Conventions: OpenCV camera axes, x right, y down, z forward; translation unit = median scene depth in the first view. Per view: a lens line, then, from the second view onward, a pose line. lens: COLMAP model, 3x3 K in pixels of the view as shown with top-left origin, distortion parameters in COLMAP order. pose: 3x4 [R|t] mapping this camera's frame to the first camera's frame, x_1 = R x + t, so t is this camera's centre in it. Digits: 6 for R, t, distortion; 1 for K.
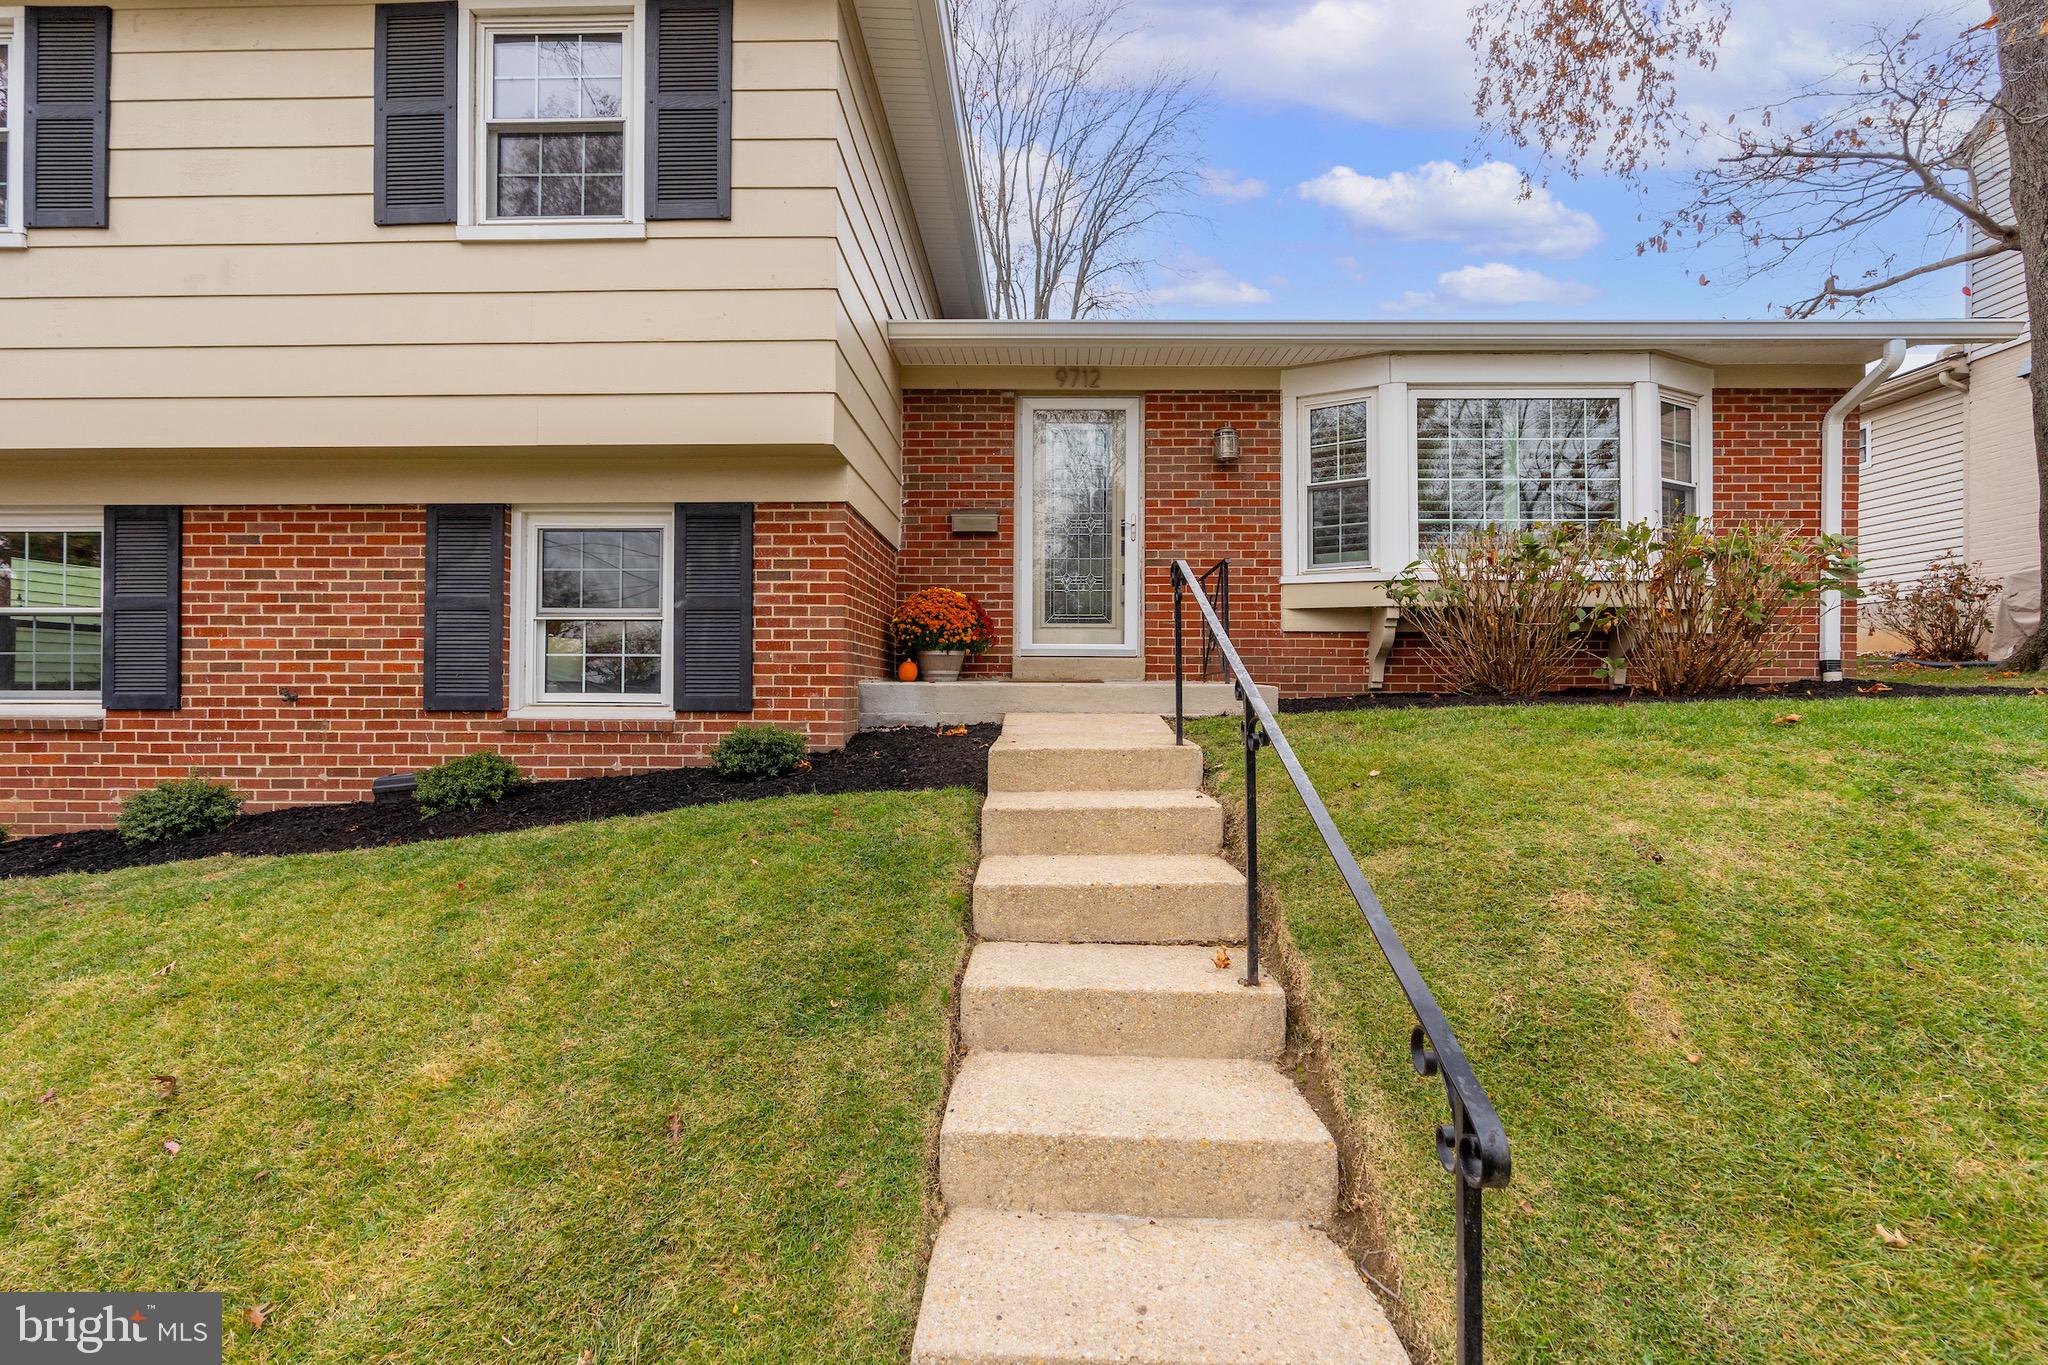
lens RADIAL K [[921.4, 0, 1022.5], [0, 921.4, 691.3], [0, 0, 1]] dist [-0.005234, 0.001281]
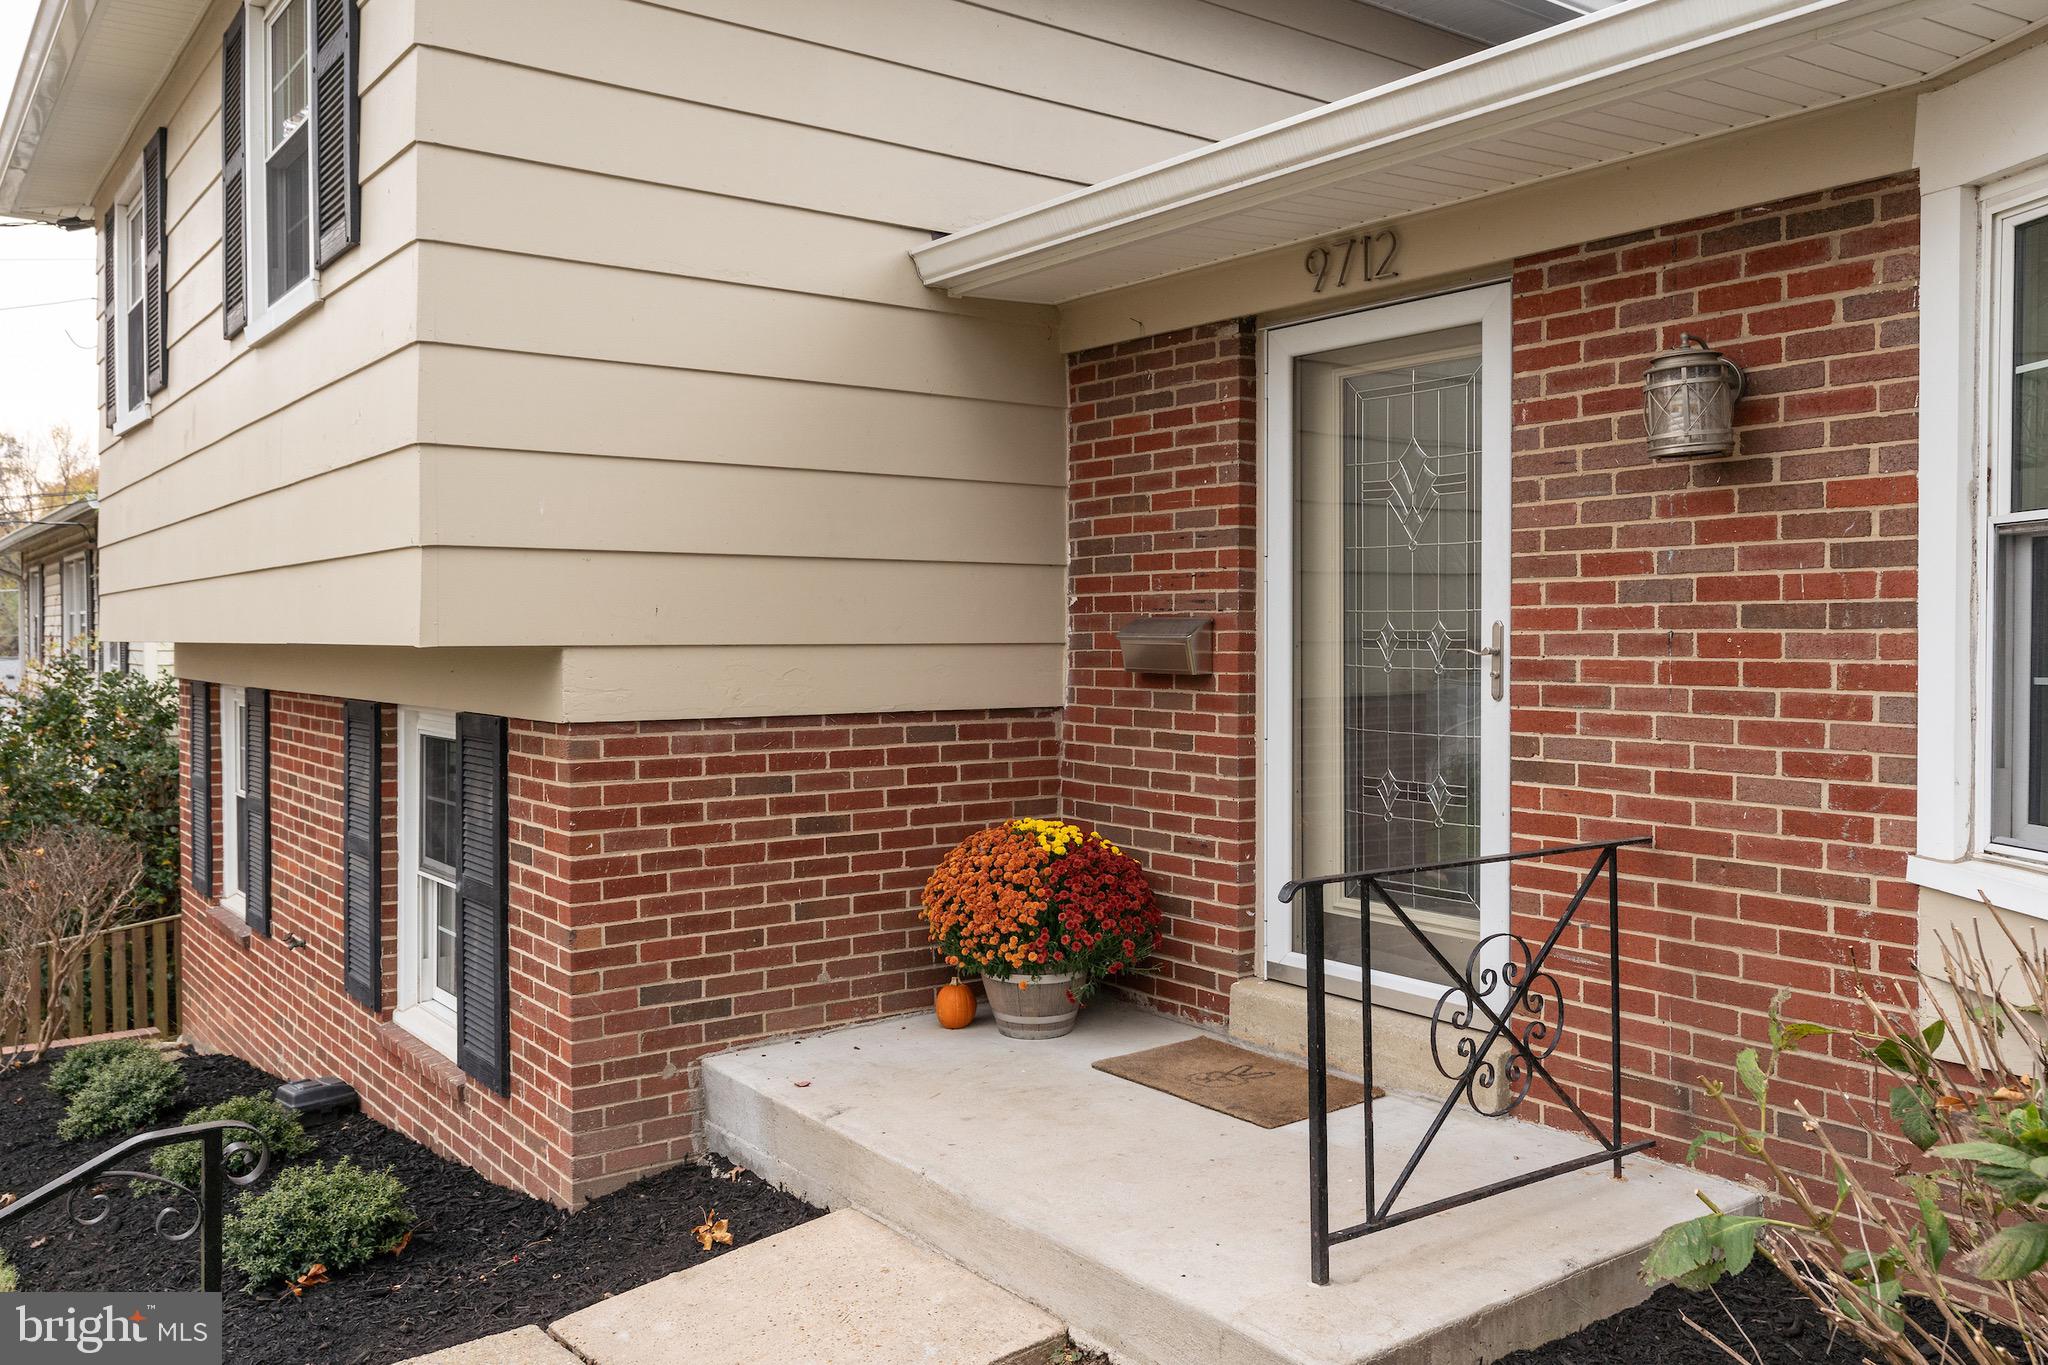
lens RADIAL K [[1630.6, 0, 1018.7], [0, 1630.6, 660.4], [0, 0, 1]] dist [0.012523, 0.002605]
pose [[0.616183, 0.006064, -0.787580, 0.508842], [0.003017, 0.999945, 0.010060, -0.191511], [0.787597, -0.008575, 0.616130, 0.500401]]
